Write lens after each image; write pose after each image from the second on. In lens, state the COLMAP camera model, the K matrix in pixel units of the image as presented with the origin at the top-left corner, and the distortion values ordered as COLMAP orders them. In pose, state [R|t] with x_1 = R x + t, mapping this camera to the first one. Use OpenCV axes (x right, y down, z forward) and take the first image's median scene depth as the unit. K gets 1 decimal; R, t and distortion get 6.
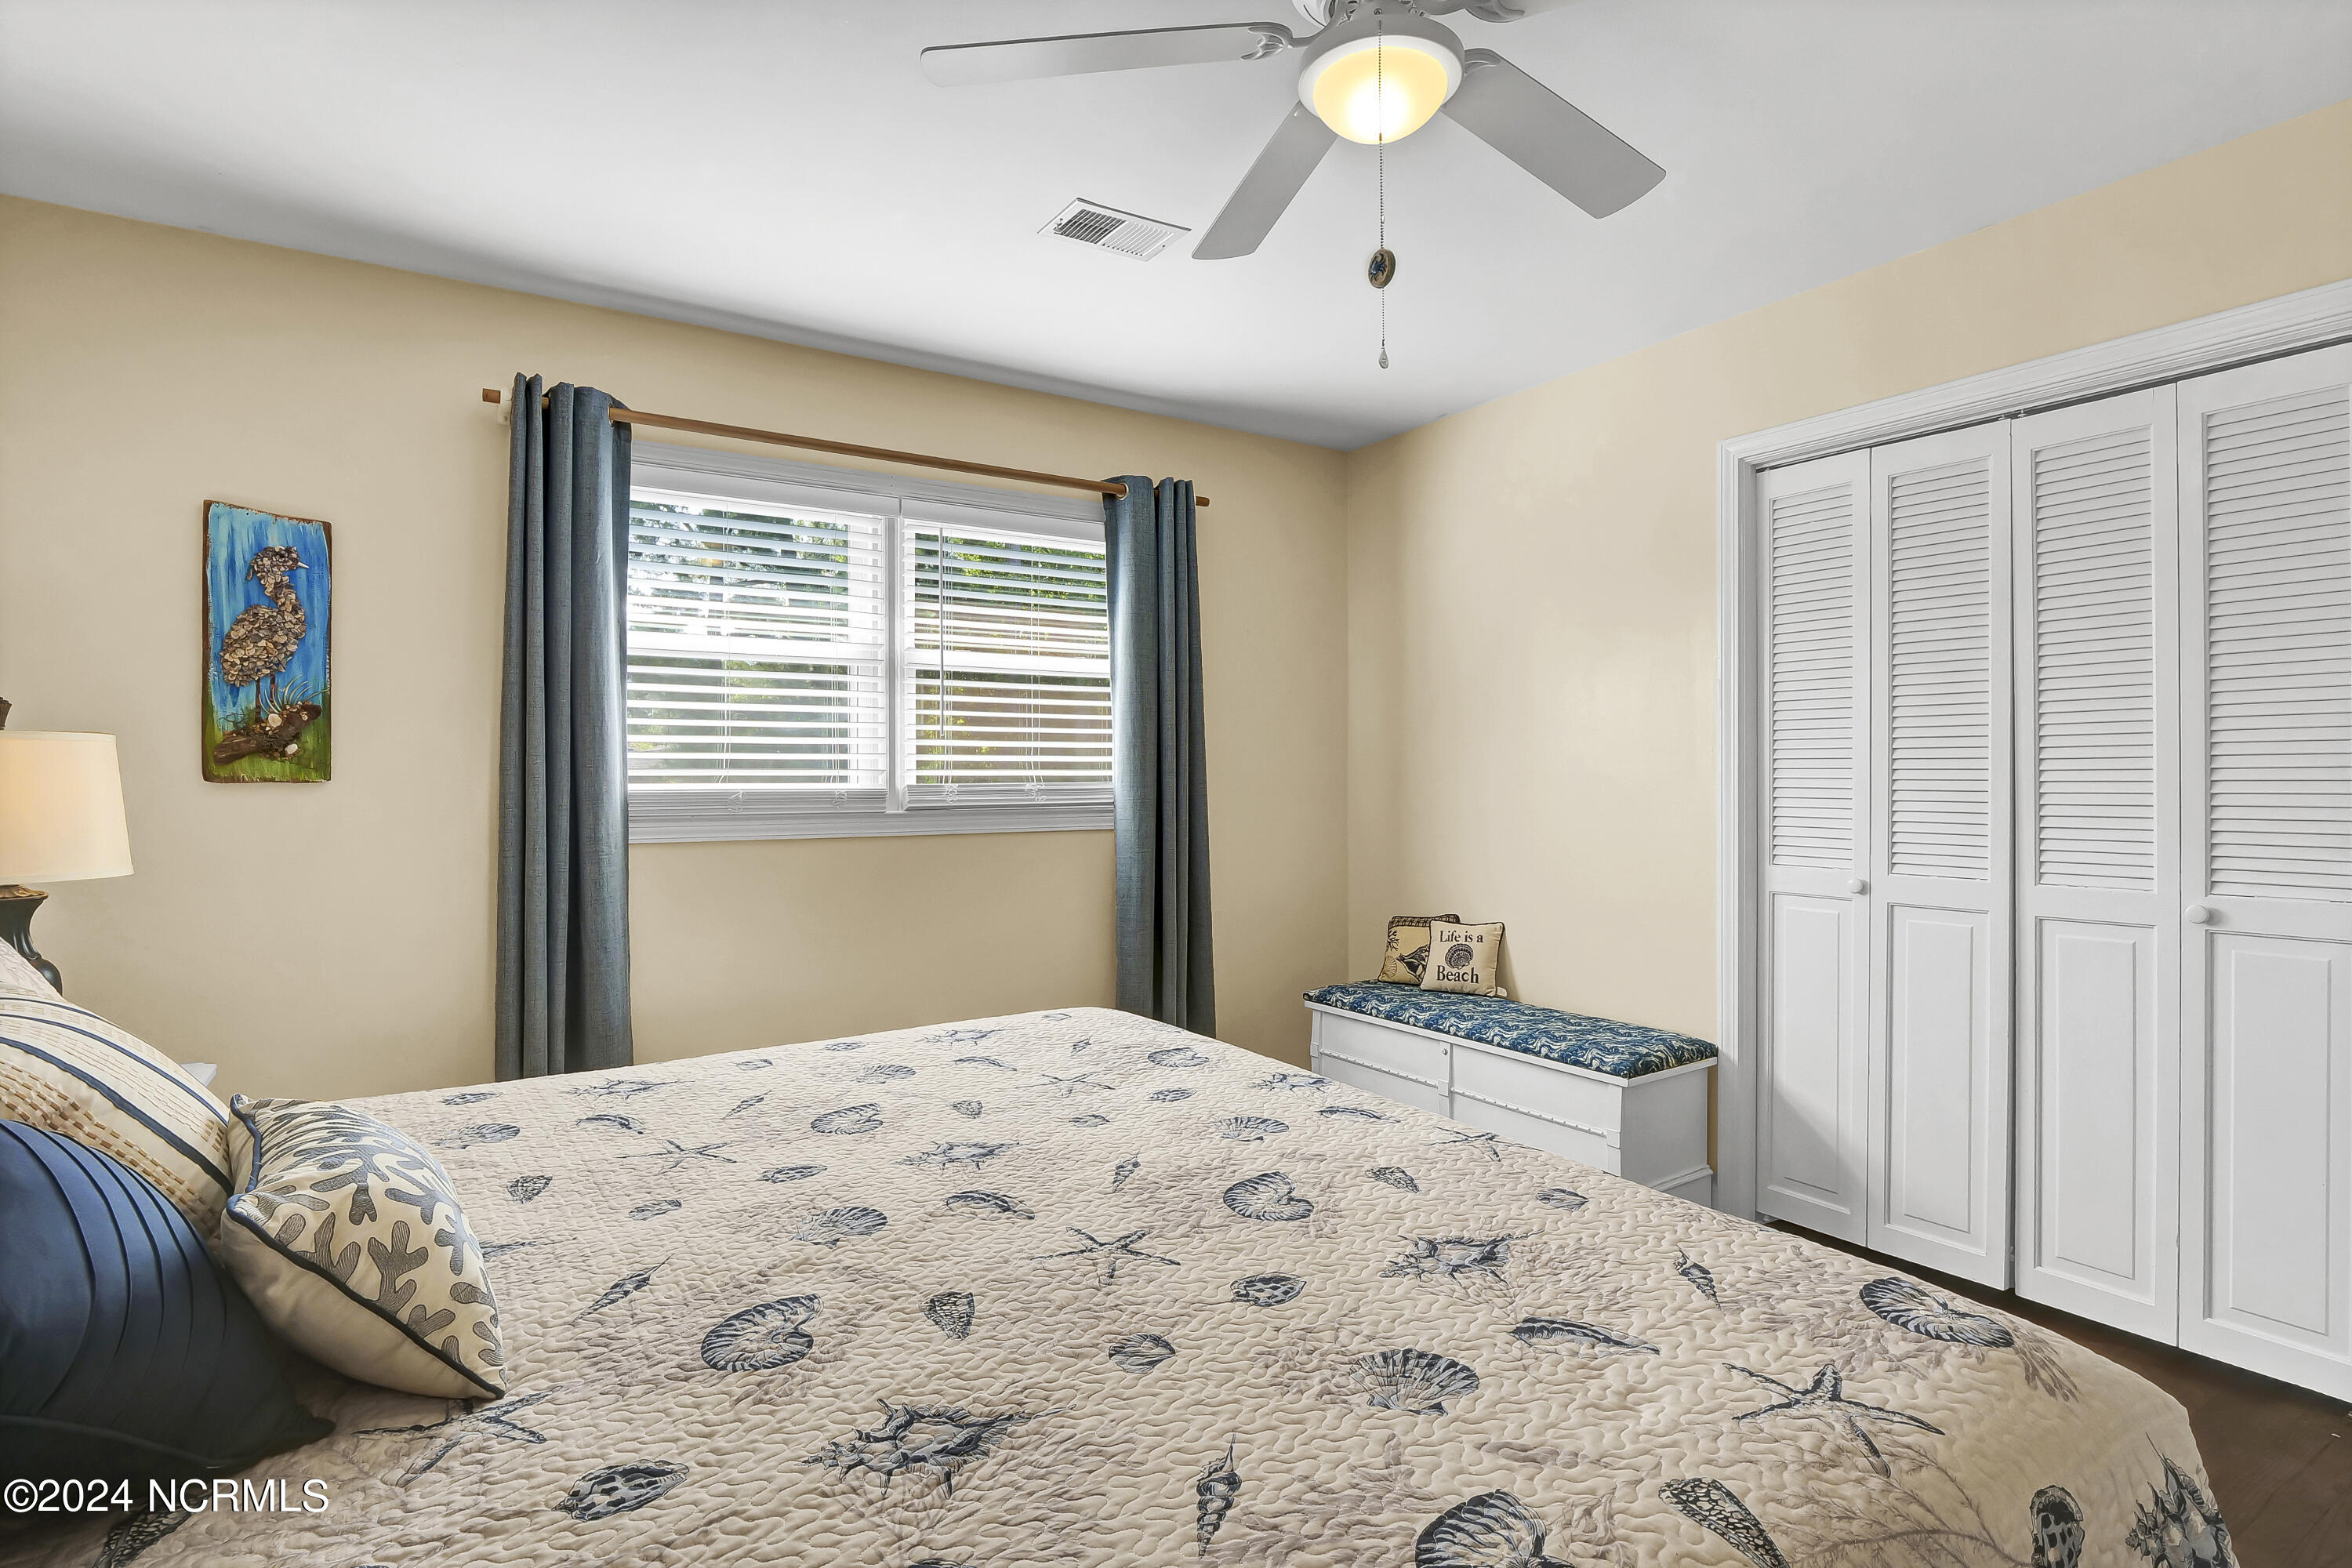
lens RADIAL K [[1202.4, 0, 1182.1], [0, 1202.4, 754.2], [0, 0, 1]] dist [-0.024166, 0.000359]
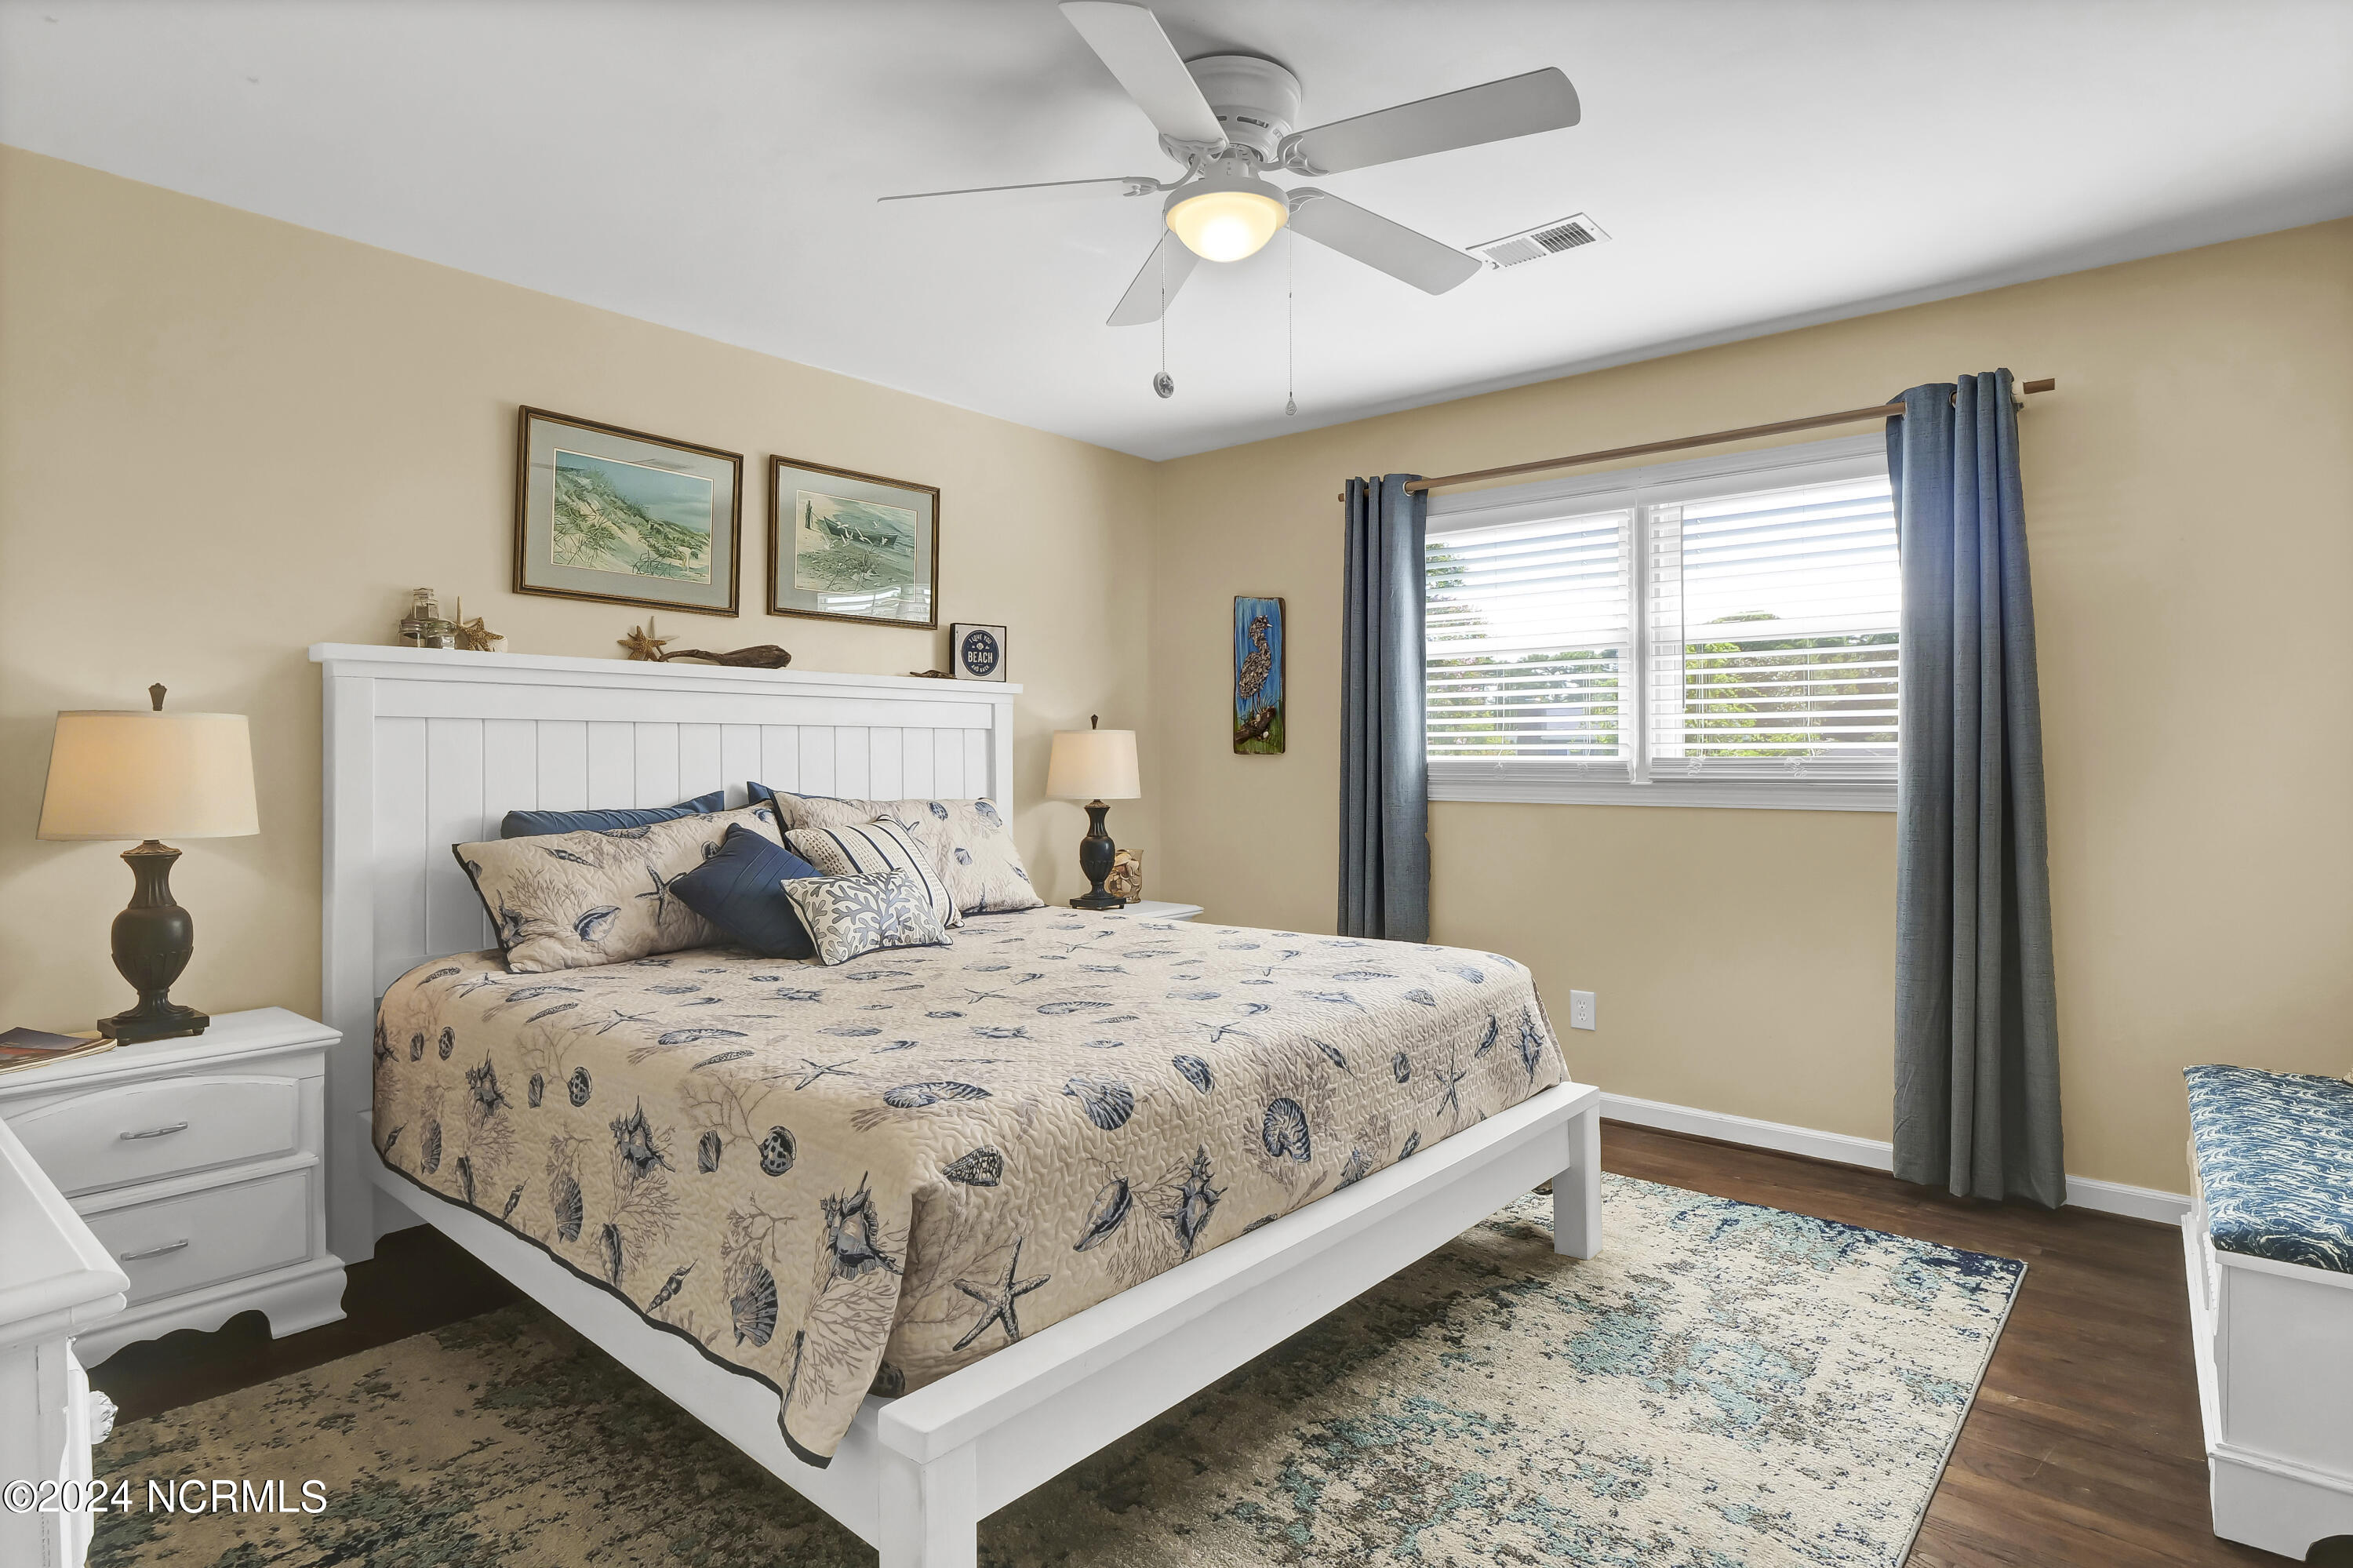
lens RADIAL K [[1270.8, 0, 1176.5], [0, 1270.8, 784.0], [0, 0, 1]] dist [-0.005993, -0.000990]
pose [[0.267031, 0.020520, -0.963469, 0.850488], [0.014851, 0.999567, 0.025405, 0.015866], [0.963574, -0.021093, 0.266610, 0.338988]]
